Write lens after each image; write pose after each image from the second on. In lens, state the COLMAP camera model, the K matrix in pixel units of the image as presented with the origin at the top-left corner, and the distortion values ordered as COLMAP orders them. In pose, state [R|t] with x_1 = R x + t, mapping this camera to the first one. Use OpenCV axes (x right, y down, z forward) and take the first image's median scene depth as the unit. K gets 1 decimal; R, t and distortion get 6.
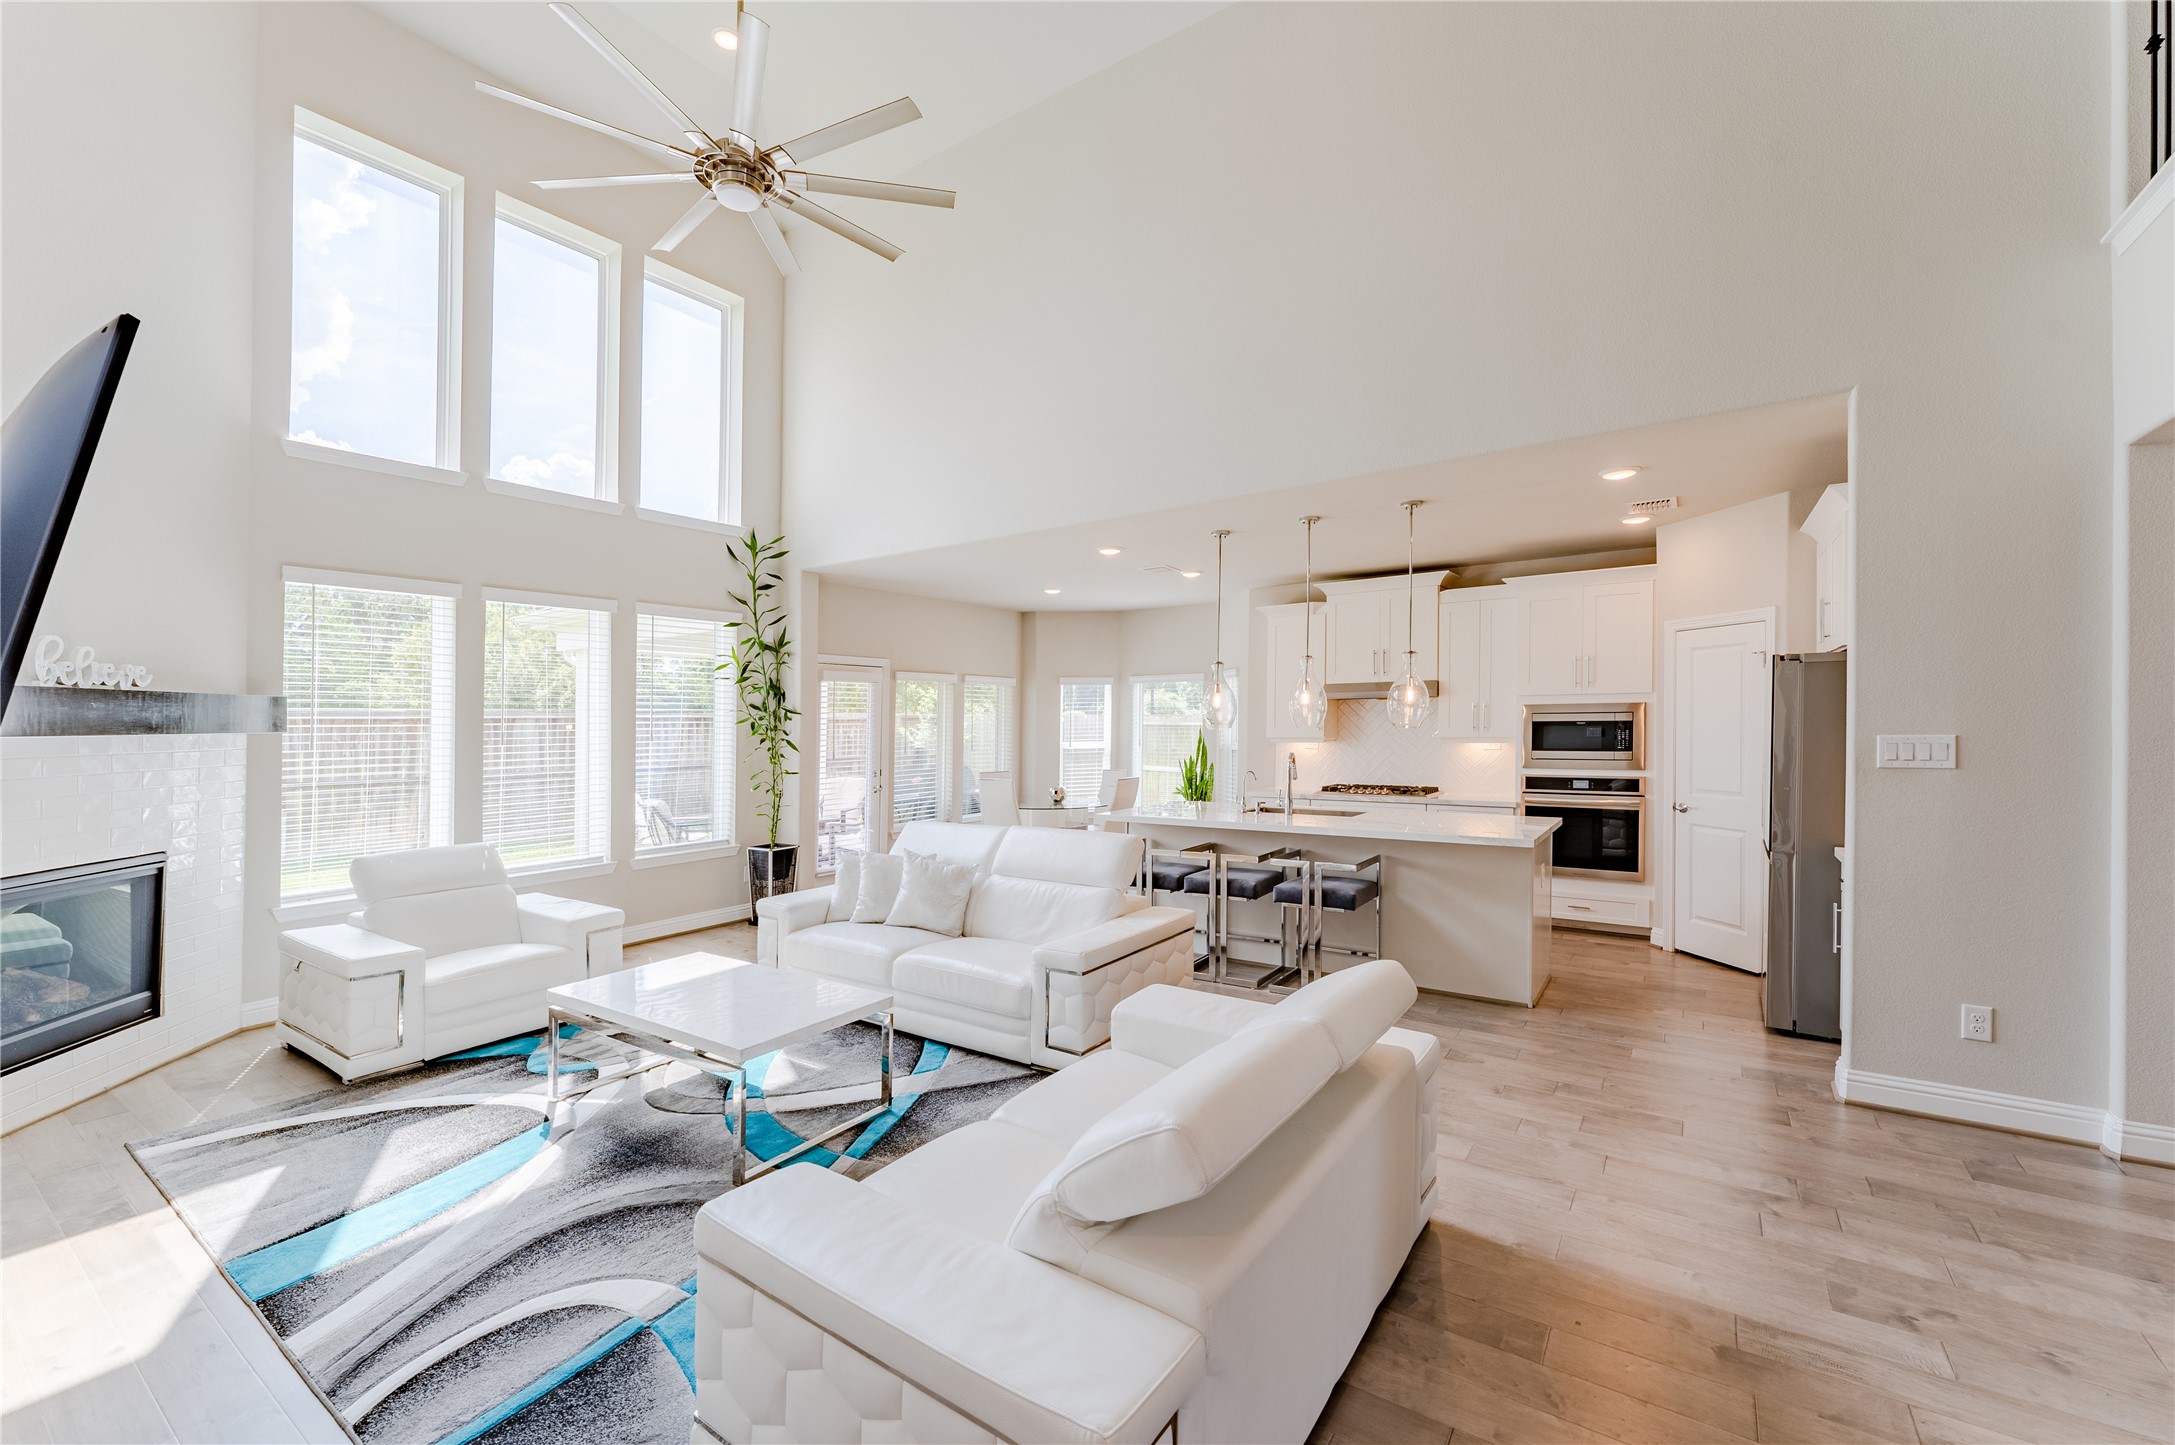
lens RADIAL K [[884.0, 0, 1077.9], [0, 884.0, 723.0], [0, 0, 1]] dist [-0.007016, 0.000155]
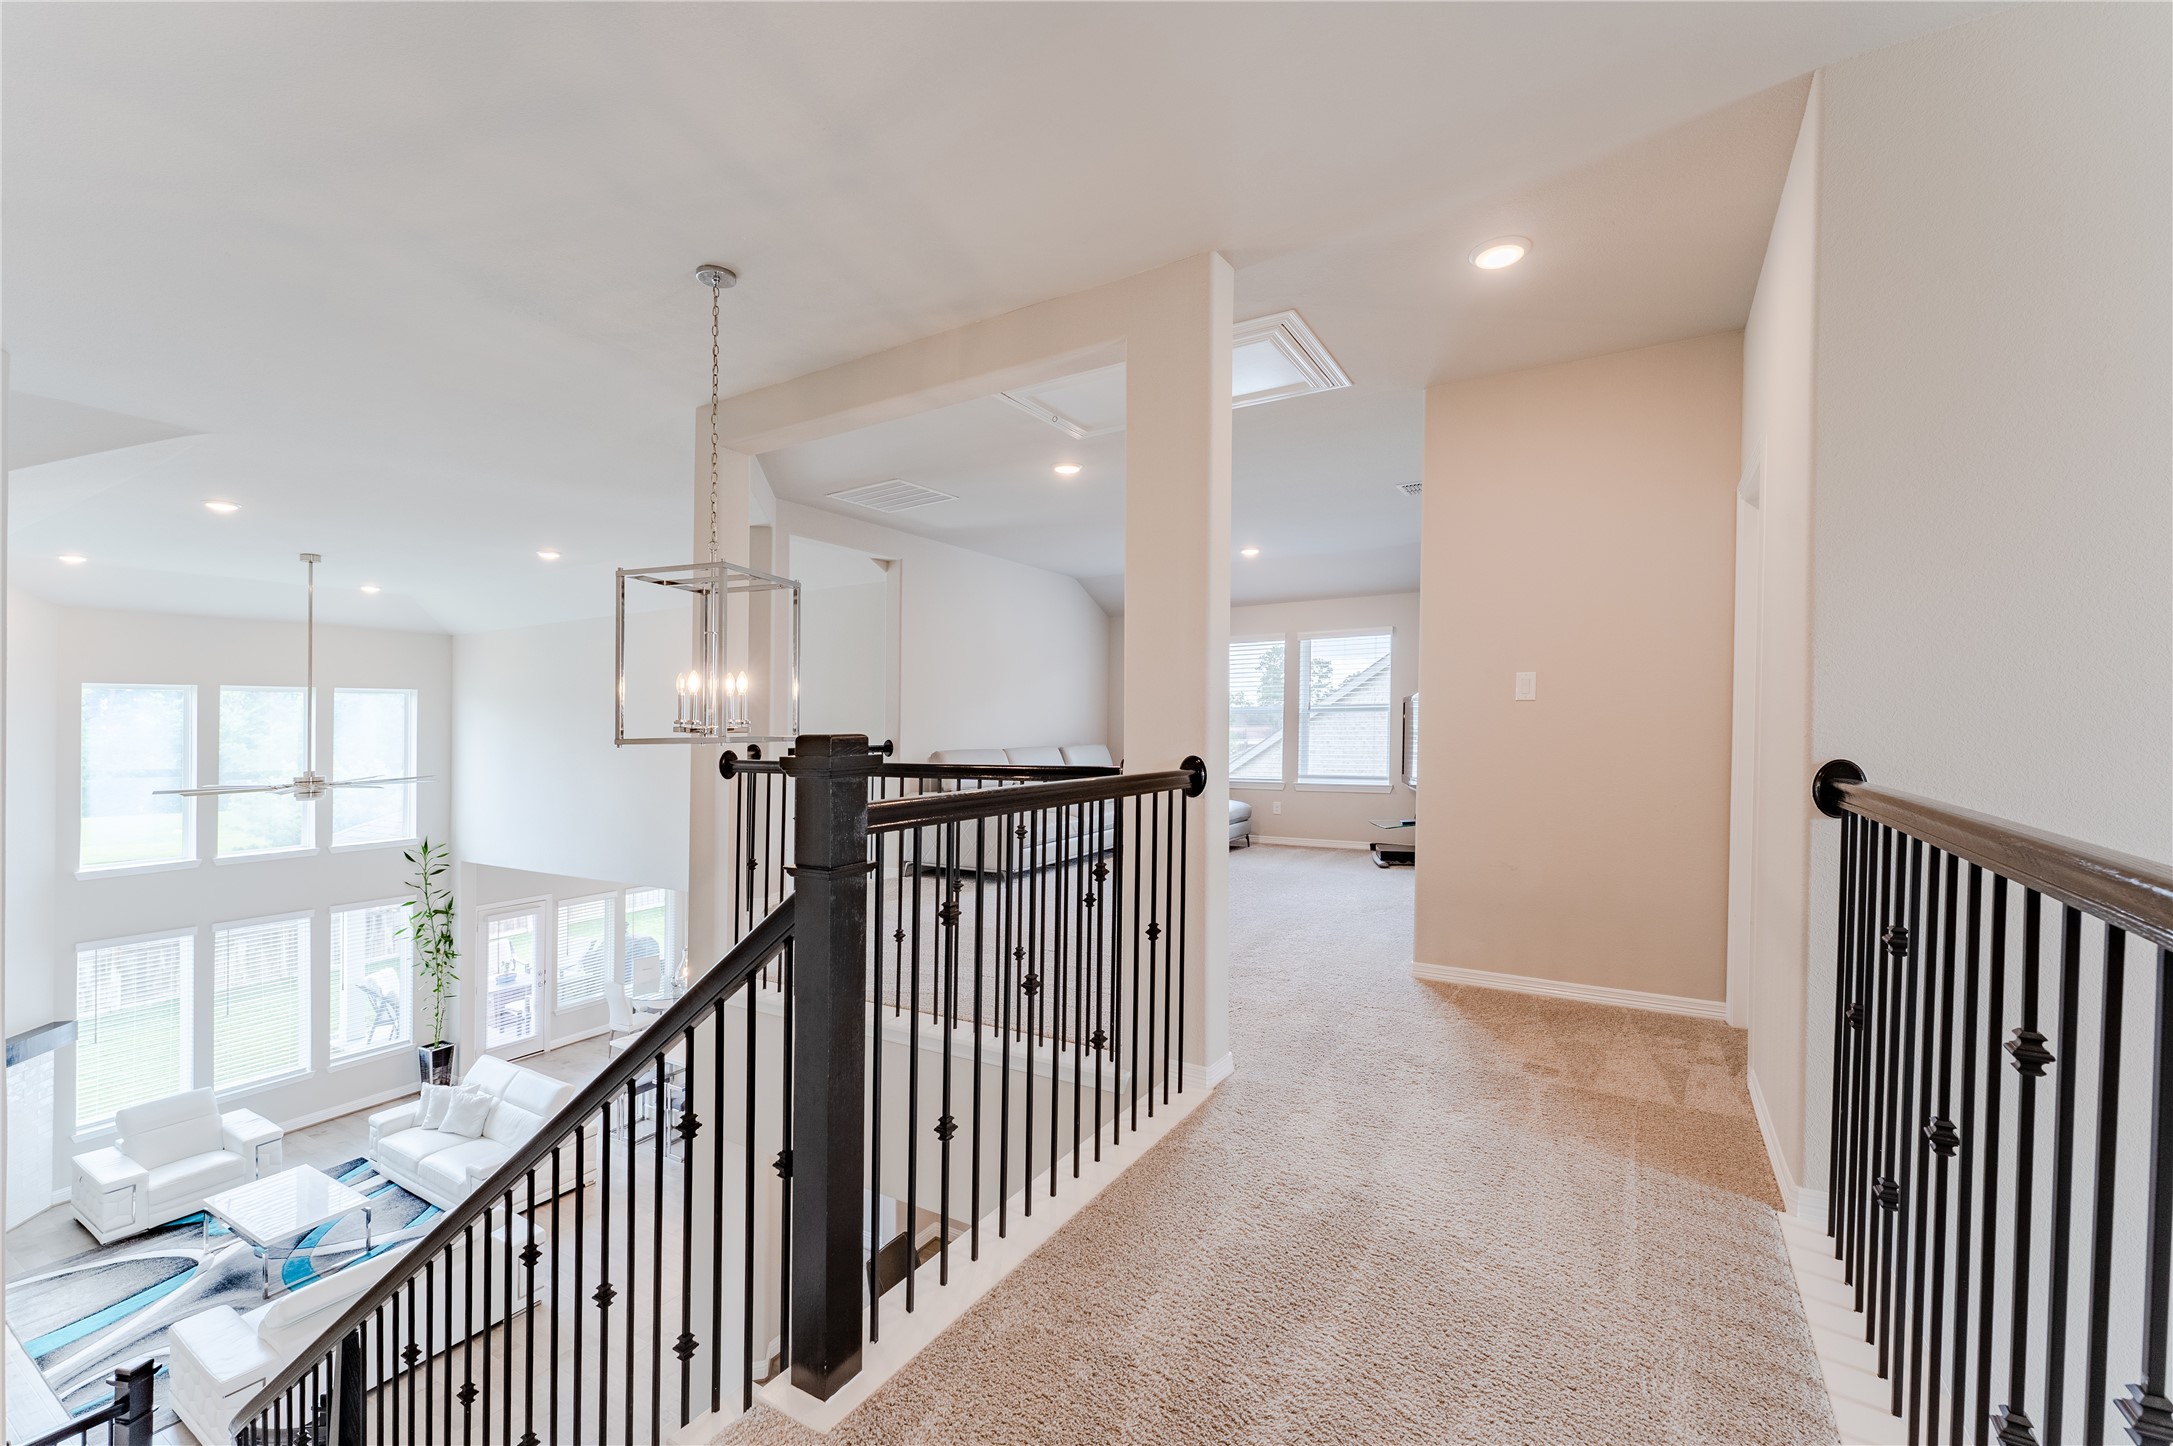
lens RADIAL K [[883.2, 0, 1100.7], [0, 883.2, 731.1], [0, 0, 1]] dist [-0.007016, 0.000155]
pose [[0.997004, 0.004262, 0.077233, 0.887704], [-0.004711, 0.999973, 0.005627, -0.544198], [-0.077207, -0.005974, 0.996997, -0.800652]]
